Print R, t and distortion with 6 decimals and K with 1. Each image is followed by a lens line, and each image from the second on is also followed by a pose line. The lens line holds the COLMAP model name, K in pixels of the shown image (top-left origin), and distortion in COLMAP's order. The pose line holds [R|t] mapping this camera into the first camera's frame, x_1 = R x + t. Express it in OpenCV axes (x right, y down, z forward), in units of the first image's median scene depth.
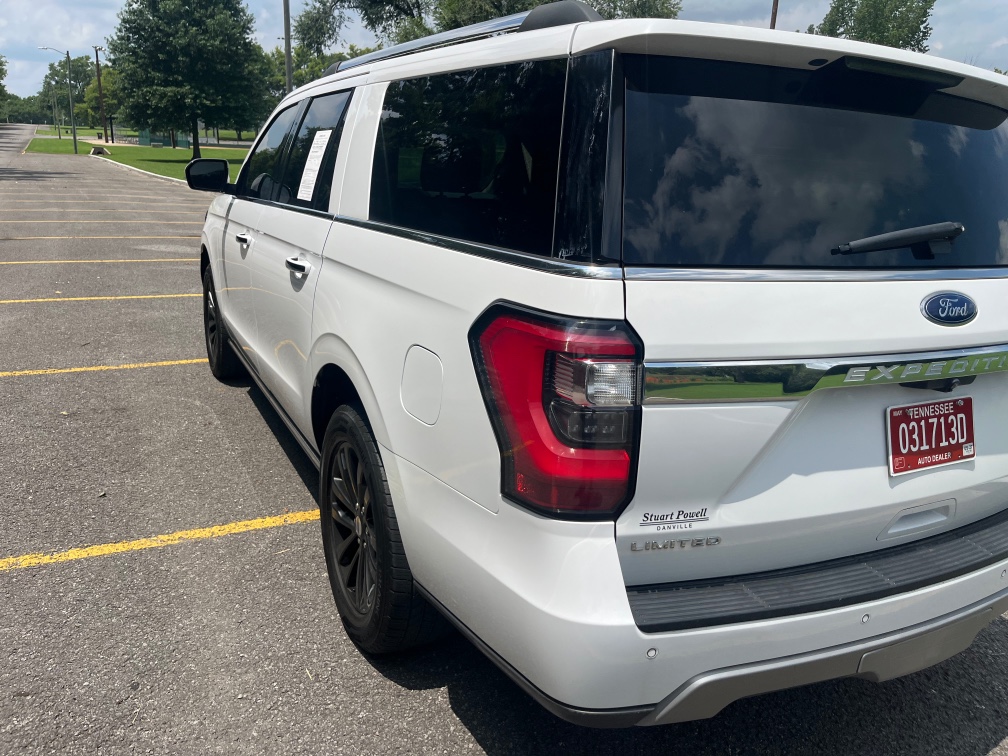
lens RADIAL K [[772.6, 0, 512.4], [0, 772.6, 378.1], [0, 0, 1]] dist [0.053209, -0.076930]
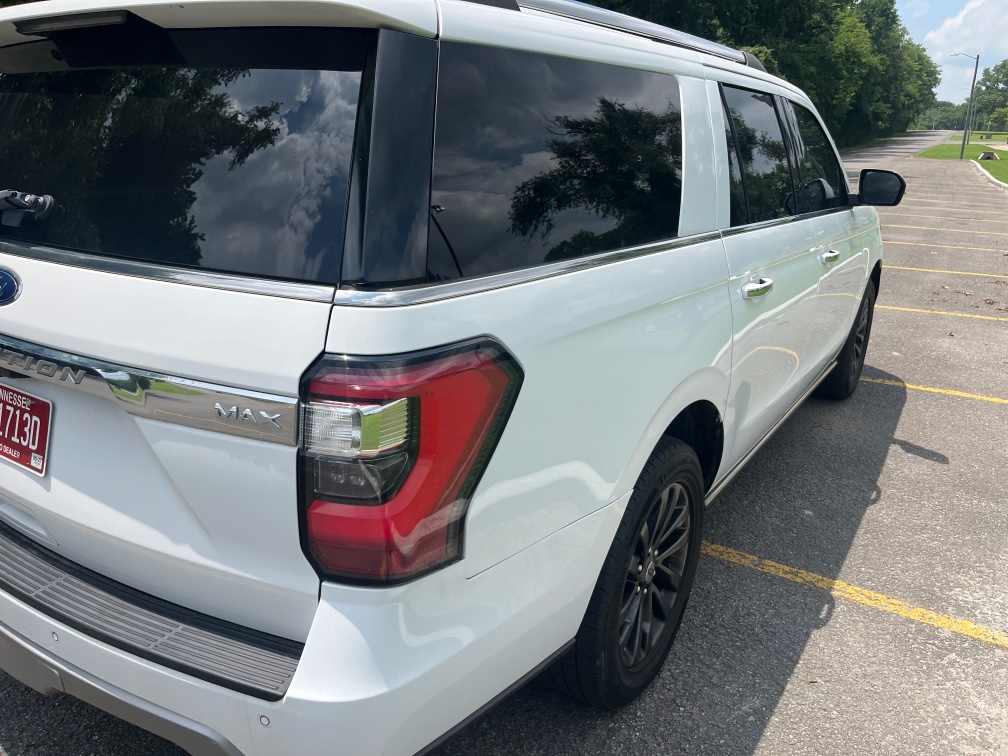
lens RADIAL K [[772.6, 0, 504.1], [0, 772.6, 378.8], [0, 0, 1]] dist [0.053209, -0.076930]
pose [[0.484655, 0.221608, -0.846168, 1.609449], [-0.227724, 0.965982, 0.122555, -0.226122], [0.844542, 0.133296, 0.518633, 1.028637]]
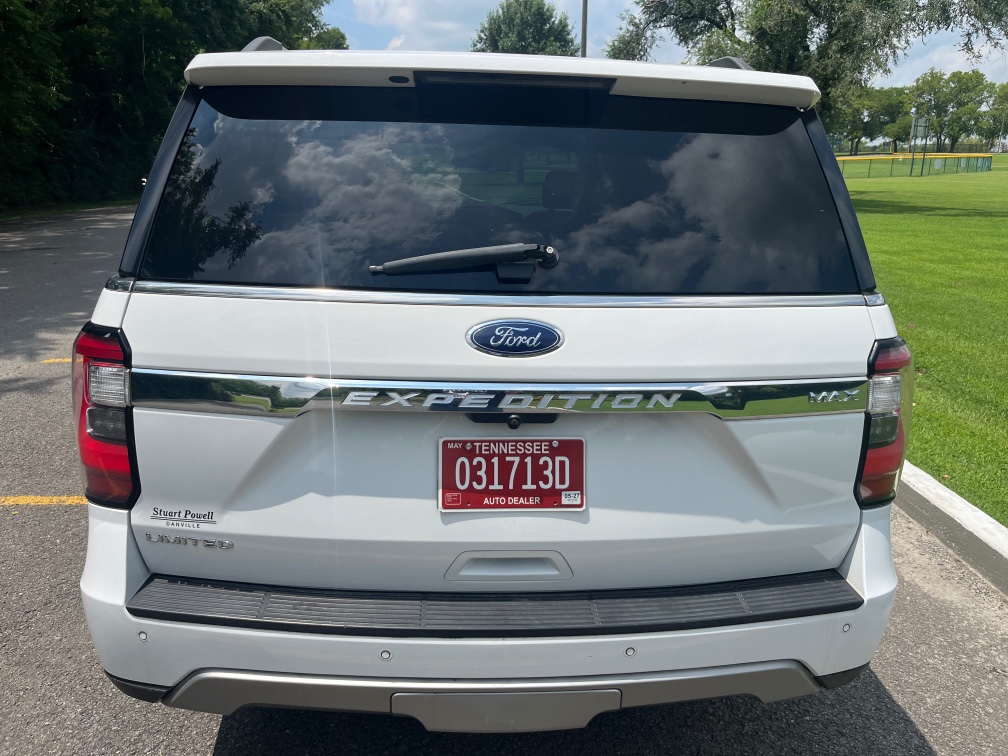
lens RADIAL K [[772.6, 0, 485.8], [0, 772.6, 370.4], [0, 0, 1]] dist [0.053209, -0.076930]
pose [[0.909590, 0.068925, -0.409751, 0.891411], [-0.080838, 0.996657, -0.011800, -0.036816], [0.407568, 0.043857, 0.912121, 0.157241]]
